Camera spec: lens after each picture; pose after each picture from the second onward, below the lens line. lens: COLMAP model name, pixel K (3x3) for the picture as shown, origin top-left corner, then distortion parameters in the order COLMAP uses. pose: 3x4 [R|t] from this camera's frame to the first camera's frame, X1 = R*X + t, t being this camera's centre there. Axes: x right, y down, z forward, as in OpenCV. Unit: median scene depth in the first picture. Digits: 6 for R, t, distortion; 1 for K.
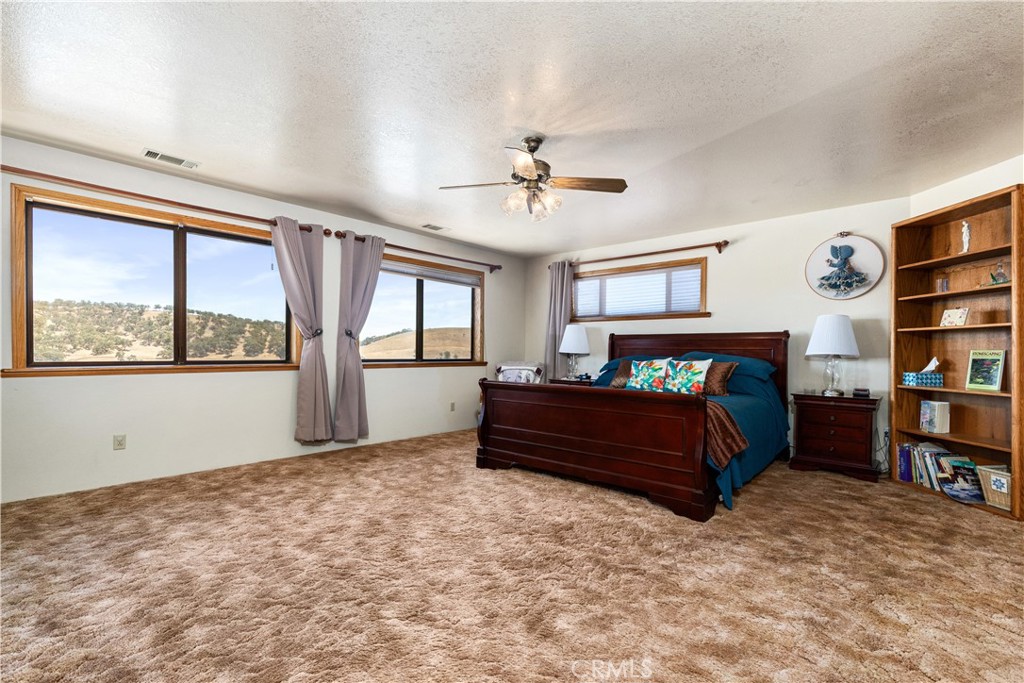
lens RADIAL K [[464.9, 0, 509.9], [0, 464.9, 350.0], [0, 0, 1]] dist [0.009229, -0.000412]
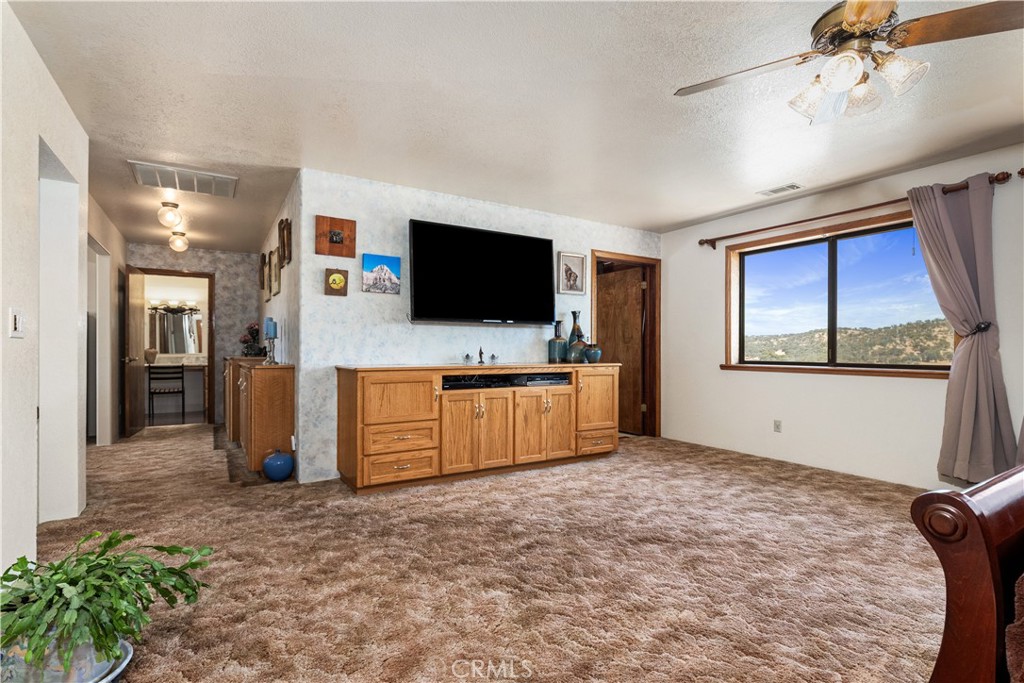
lens RADIAL K [[483.0, 0, 511.4], [0, 483.0, 343.2], [0, 0, 1]] dist [-0.002185, -0.000973]
pose [[-0.263272, -0.021184, -0.964489, 0.673387], [-0.007917, 0.999773, -0.019798, 0.008597], [0.964689, 0.002423, -0.263379, 0.734864]]
